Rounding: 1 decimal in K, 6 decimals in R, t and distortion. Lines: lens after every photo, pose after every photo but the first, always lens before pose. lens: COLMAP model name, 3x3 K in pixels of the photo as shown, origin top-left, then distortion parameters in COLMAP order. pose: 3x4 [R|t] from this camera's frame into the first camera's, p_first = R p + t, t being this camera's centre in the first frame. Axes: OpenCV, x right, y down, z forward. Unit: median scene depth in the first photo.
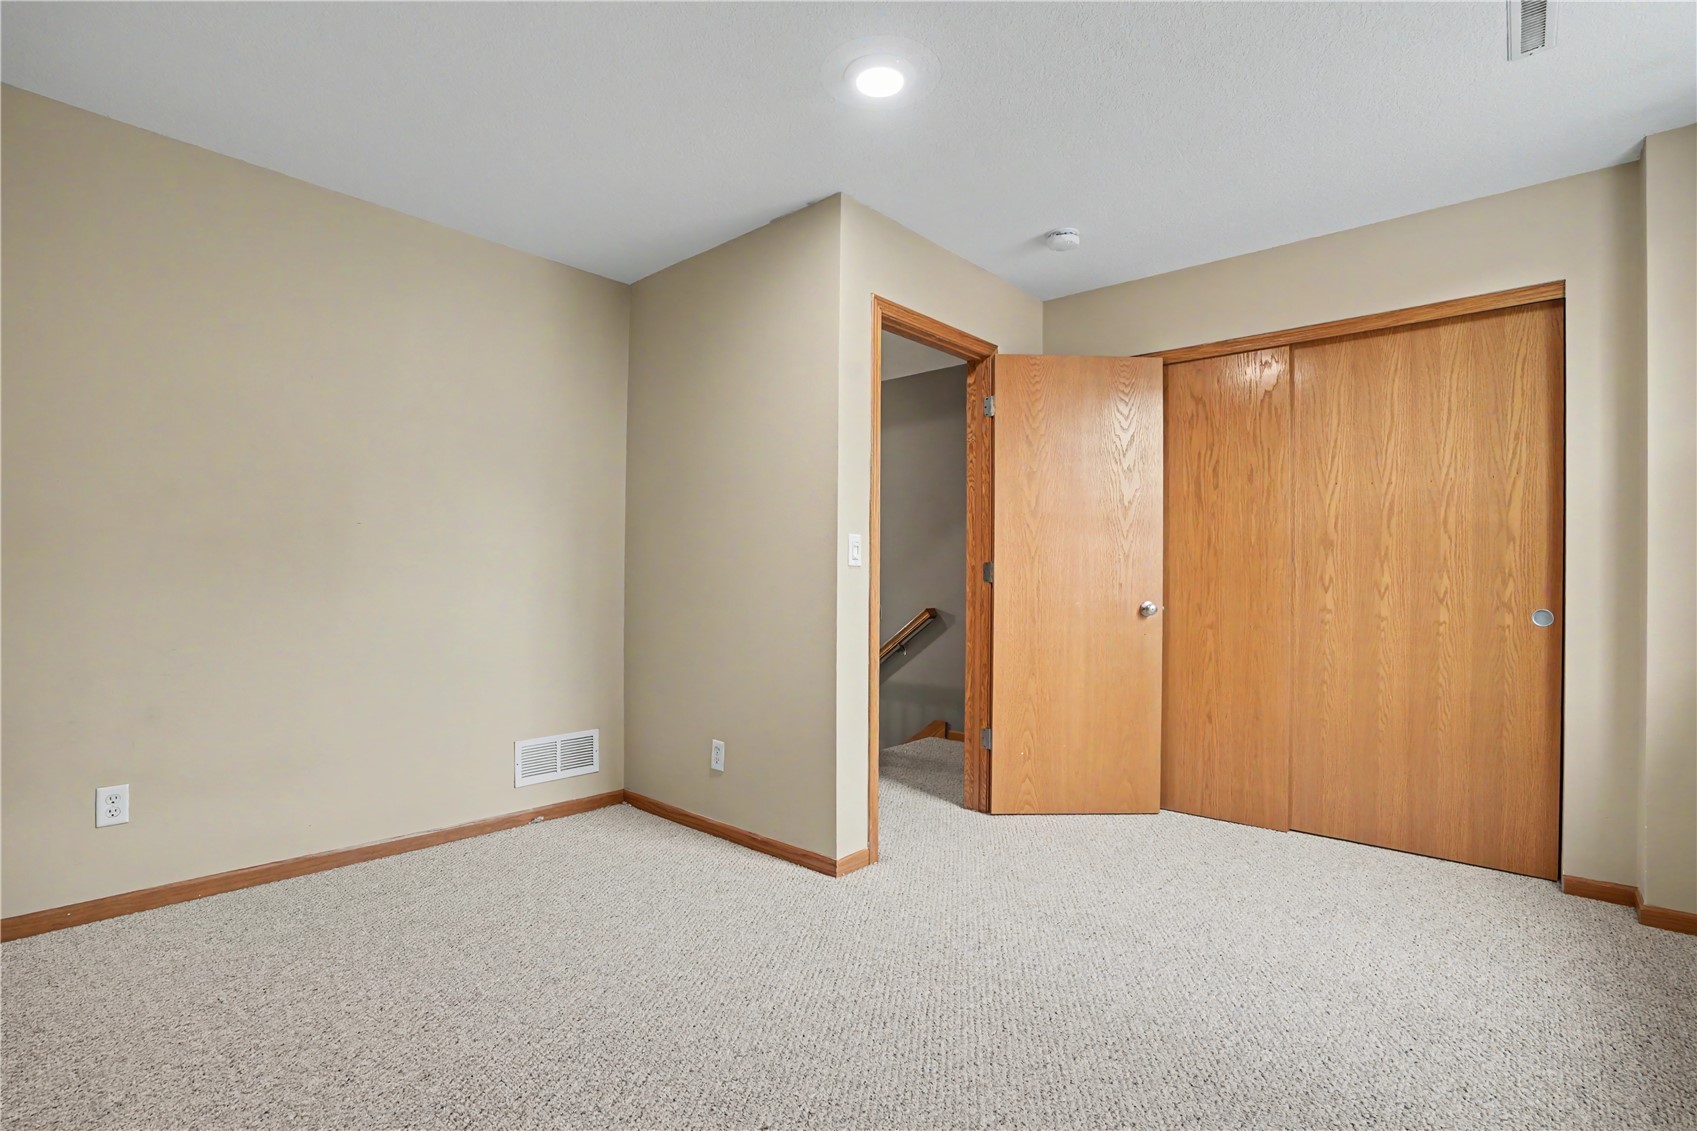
lens RADIAL K [[805.4, 0, 847.4], [0, 805.4, 570.7], [0, 0, 1]] dist [-0.043712, 0.017155]
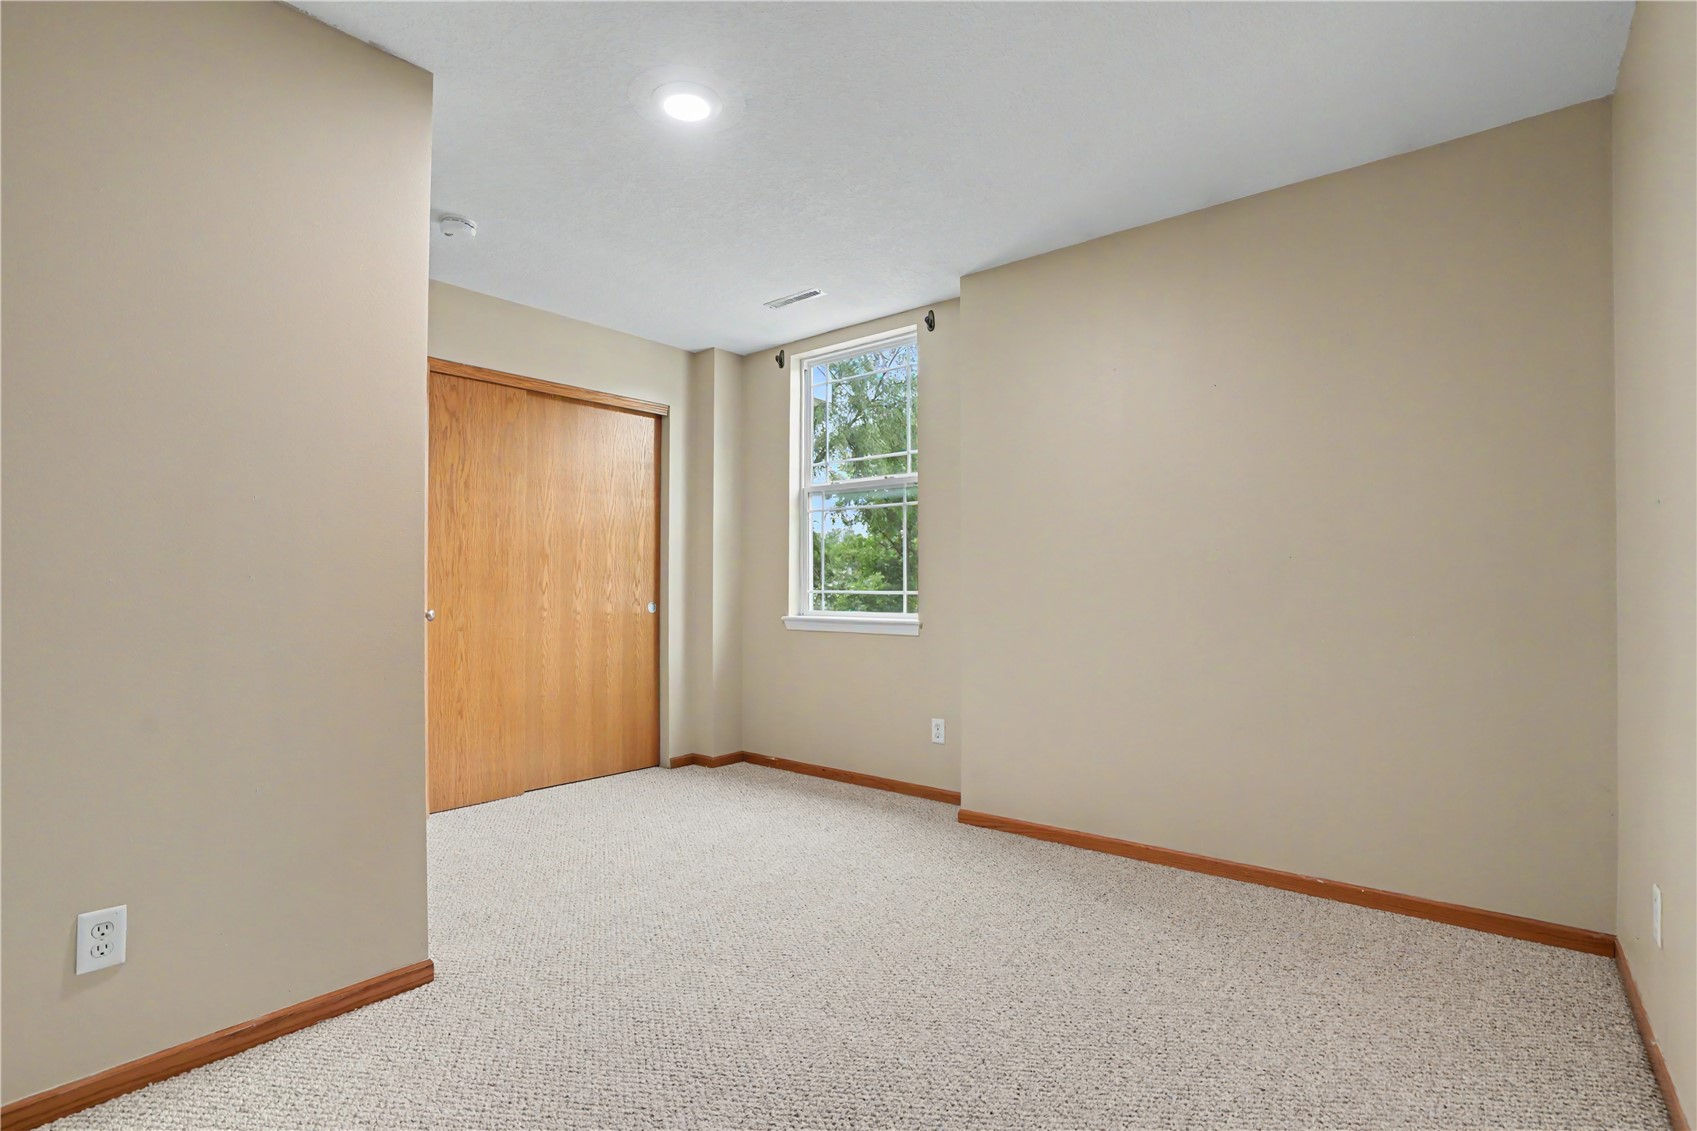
lens RADIAL K [[805.4, 0, 849.2], [0, 805.4, 569.6], [0, 0, 1]] dist [-0.043712, 0.017155]
pose [[-0.018499, 0.007863, 0.999798, -0.703267], [-0.016370, 0.999833, -0.008166, -0.010603], [-0.999695, -0.016518, -0.018367, 0.559863]]
